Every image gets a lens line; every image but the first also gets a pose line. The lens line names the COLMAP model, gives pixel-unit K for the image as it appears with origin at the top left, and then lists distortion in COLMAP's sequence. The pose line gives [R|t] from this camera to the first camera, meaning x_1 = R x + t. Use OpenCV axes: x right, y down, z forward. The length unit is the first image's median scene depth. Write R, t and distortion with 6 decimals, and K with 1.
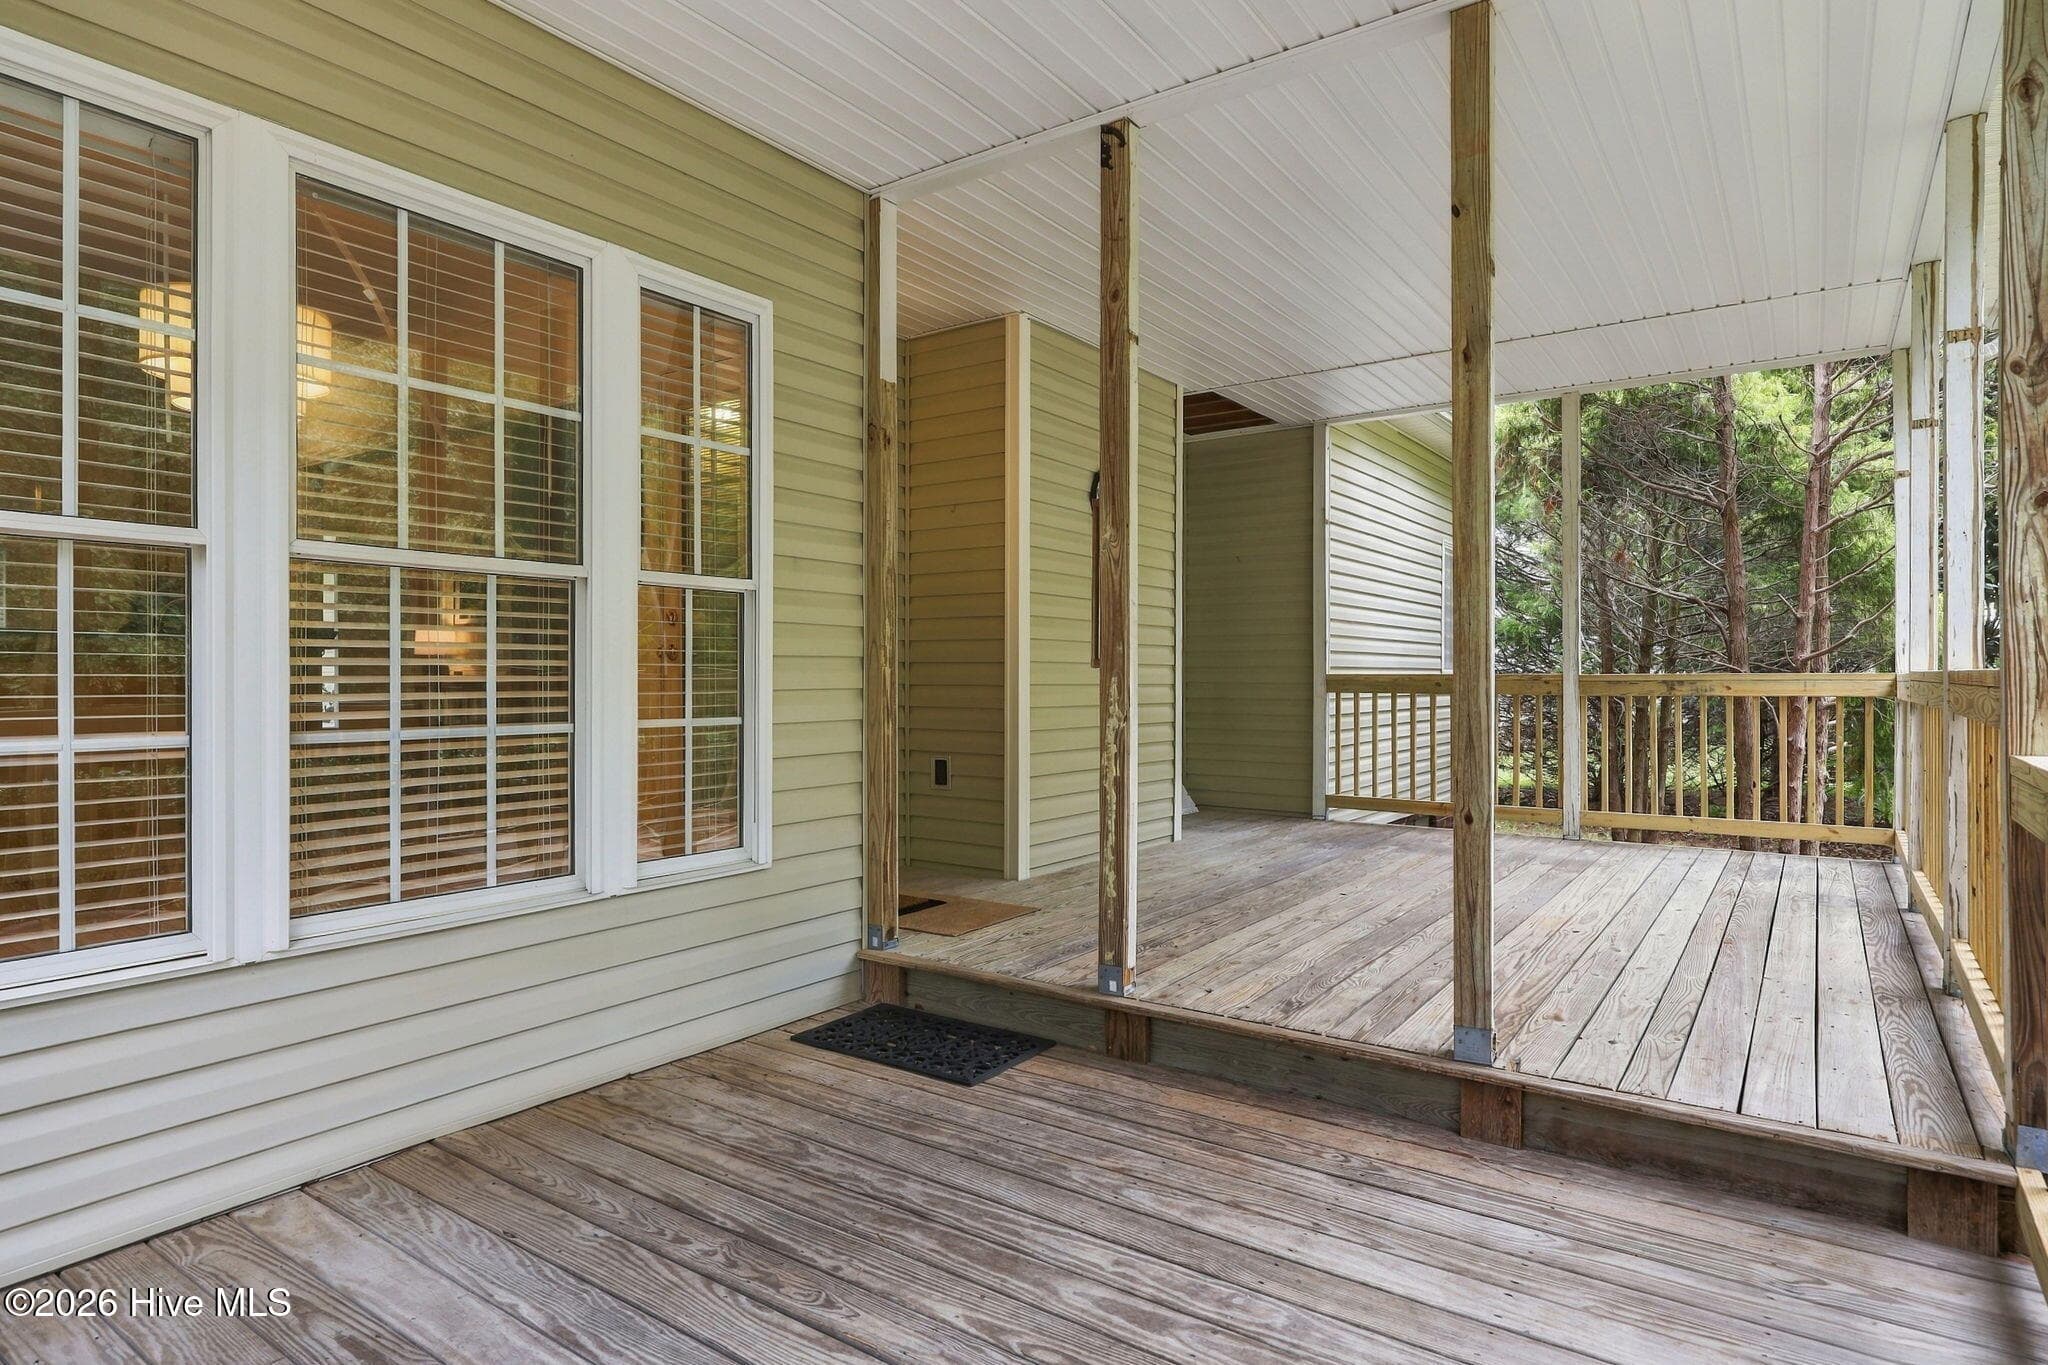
lens RADIAL K [[1122.4, 0, 1019.6], [0, 1122.4, 676.9], [0, 0, 1]] dist [0.001738, -0.000764]
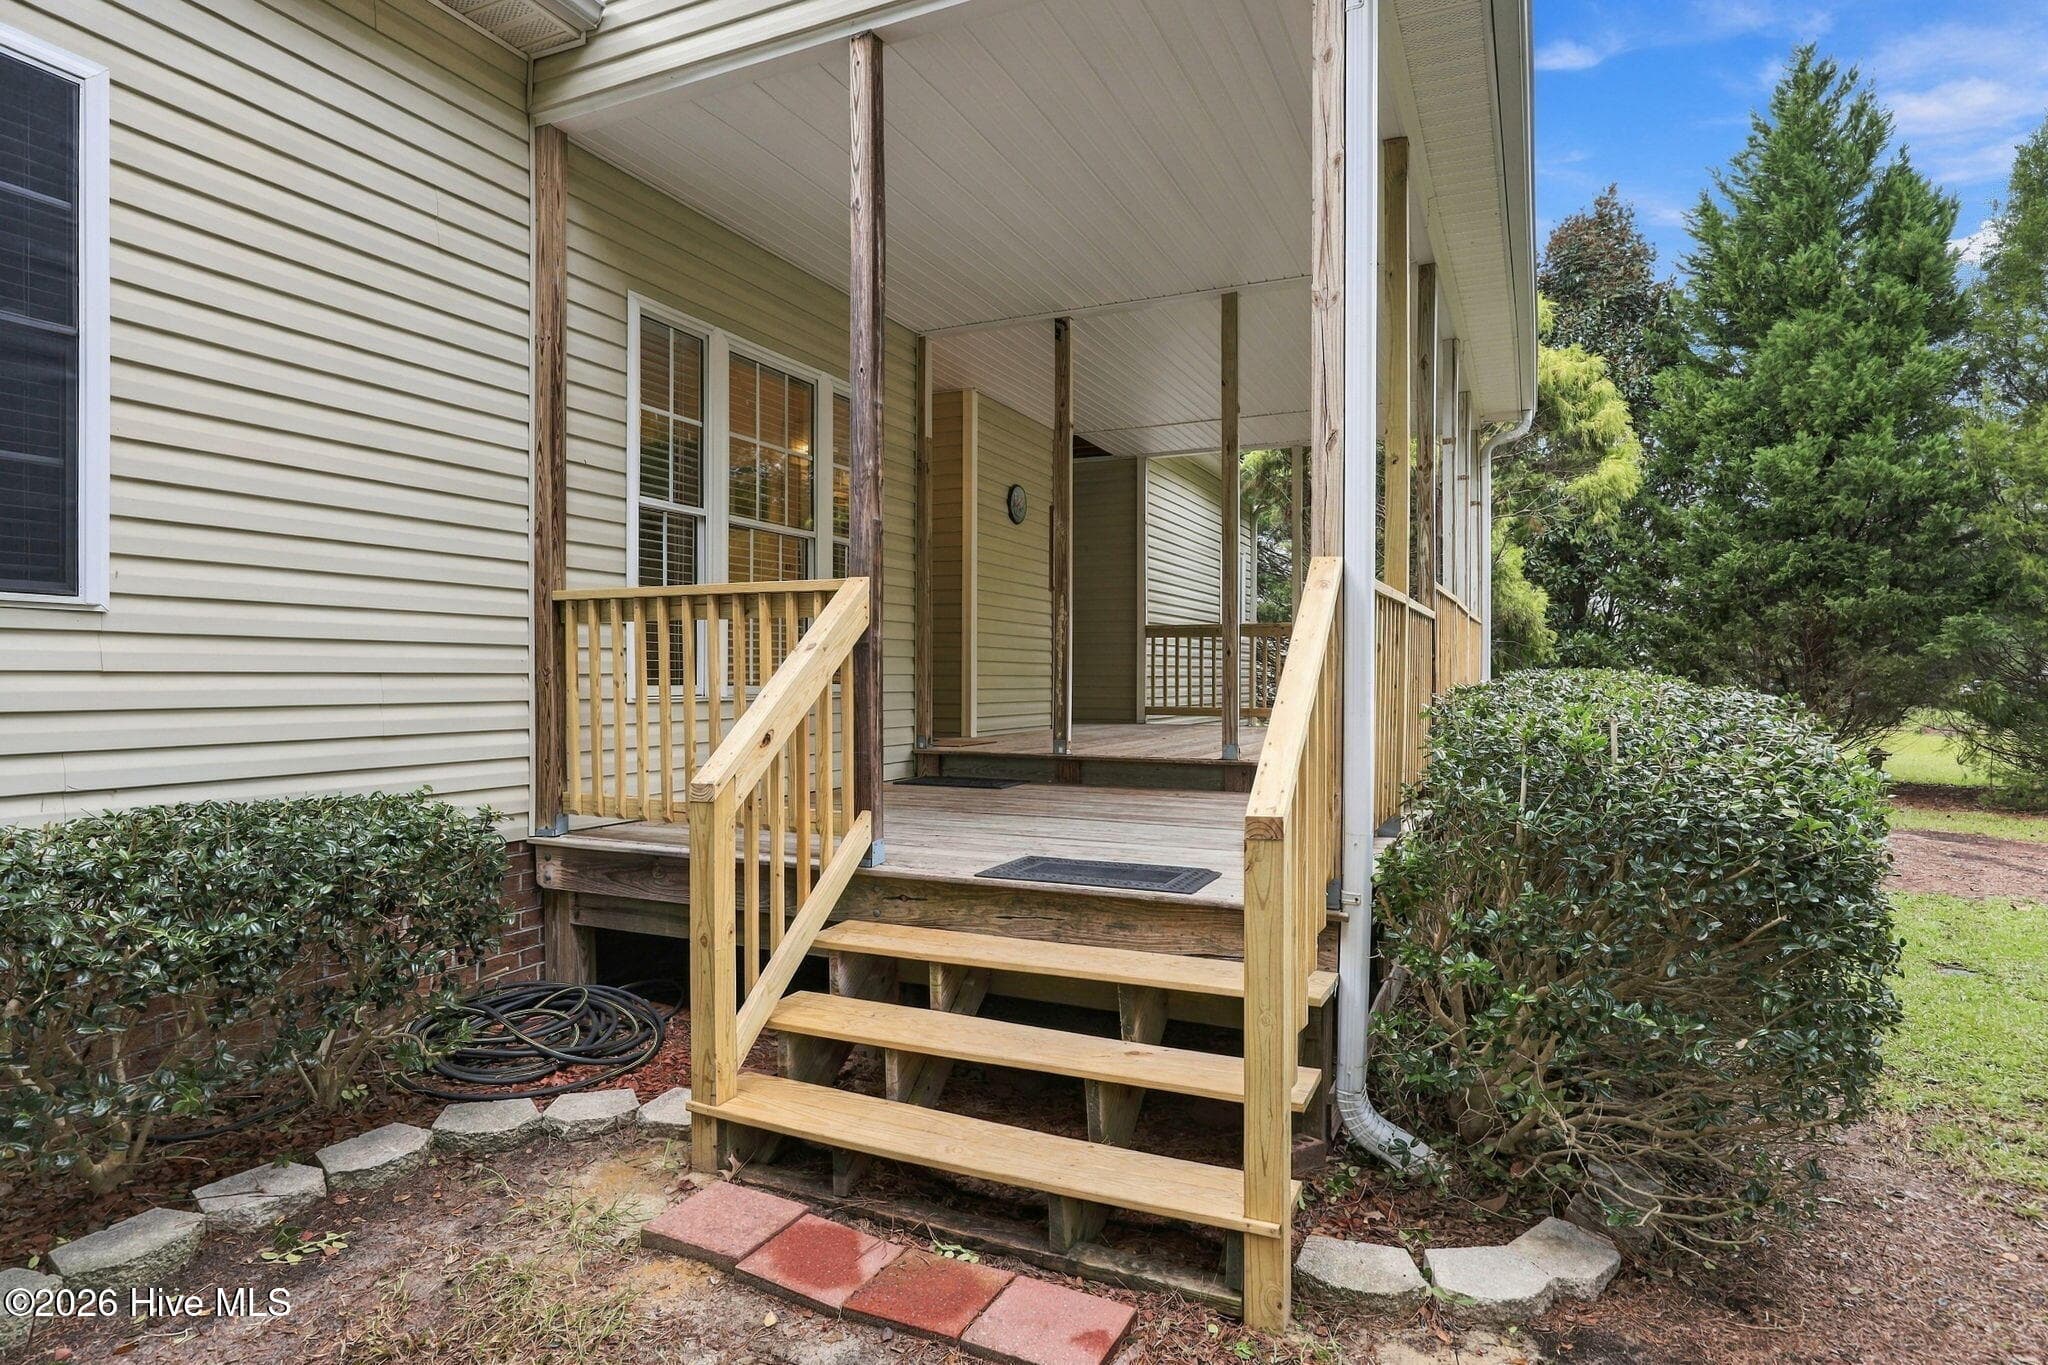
lens RADIAL K [[1122.4, 0, 1026.3], [0, 1122.4, 677.7], [0, 0, 1]] dist [0.001738, -0.000764]
pose [[0.982558, 0.000077, 0.185958, -0.223539], [-0.000160, 1.000000, 0.000428, 0.093417], [-0.185958, -0.000451, 0.982558, -0.608092]]
